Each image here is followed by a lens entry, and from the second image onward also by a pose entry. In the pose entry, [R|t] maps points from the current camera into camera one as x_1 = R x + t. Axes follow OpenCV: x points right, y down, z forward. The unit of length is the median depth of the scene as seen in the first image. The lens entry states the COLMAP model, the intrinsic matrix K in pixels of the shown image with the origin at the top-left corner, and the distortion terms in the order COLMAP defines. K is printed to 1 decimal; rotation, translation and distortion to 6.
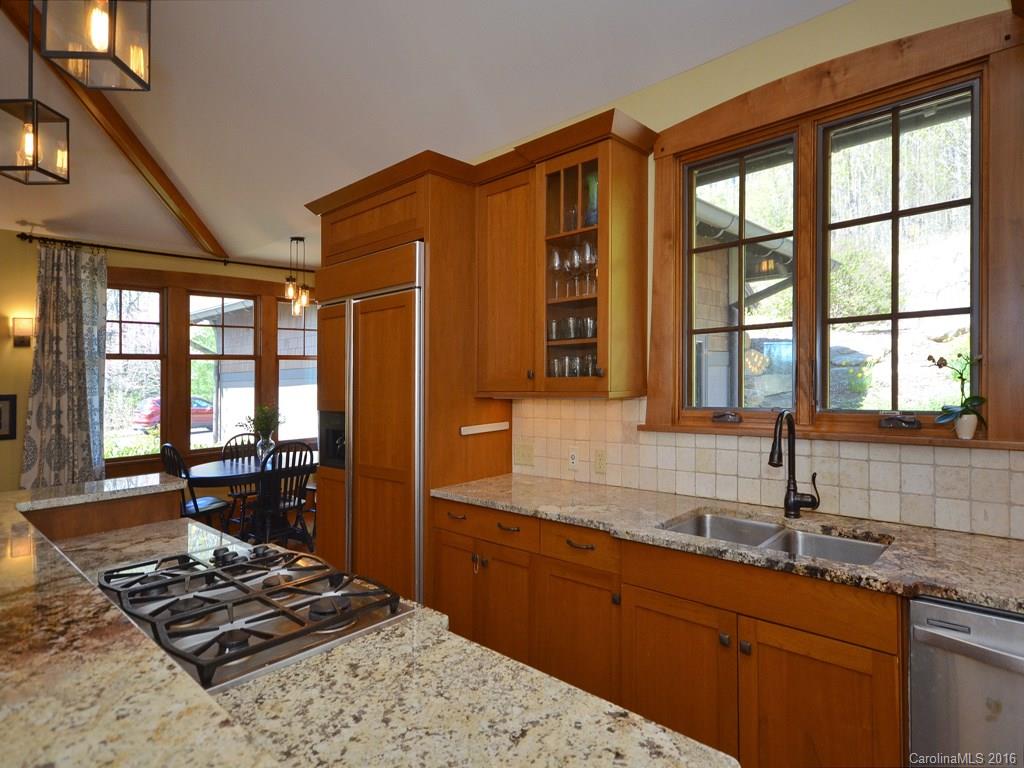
lens RADIAL K [[567.7, 0, 508.6], [0, 567.7, 408.6], [0, 0, 1]] dist [0.006482, 0.000614]
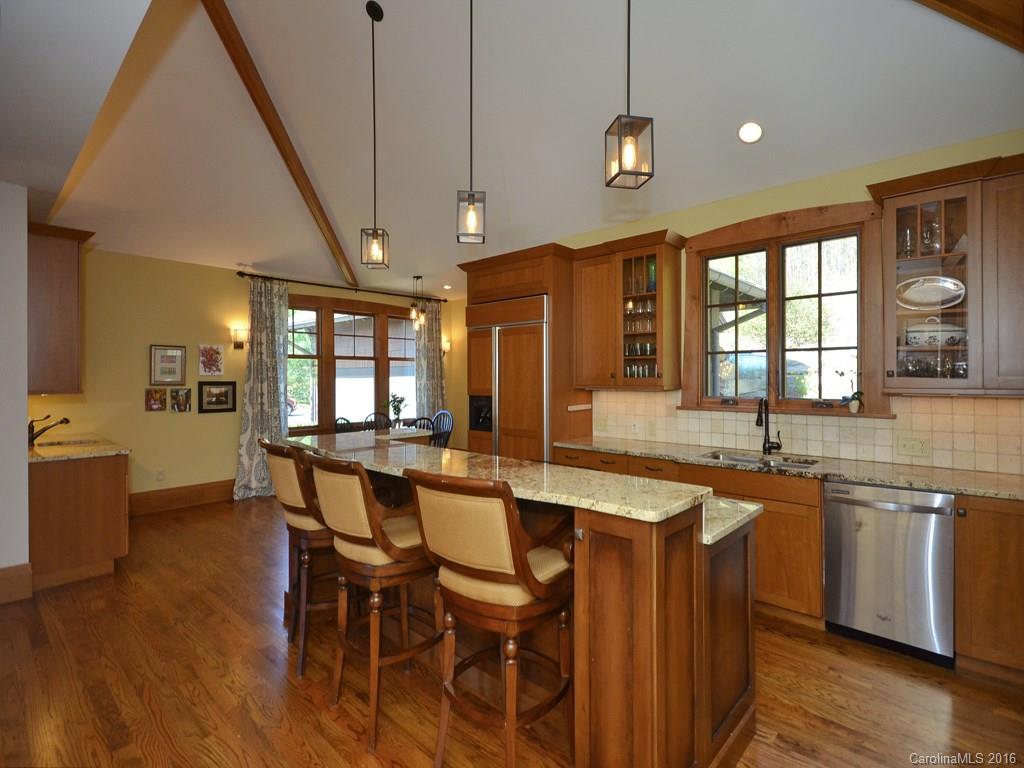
lens RADIAL K [[505.9, 0, 512.0], [0, 505.9, 384.0], [0, 0, 1]] dist [-0.003877, -0.000297]
pose [[0.999391, 0.021185, 0.027718, -0.303223], [-0.020029, 0.998945, -0.041327, 0.034021], [-0.028565, 0.040746, 0.998761, -0.500761]]
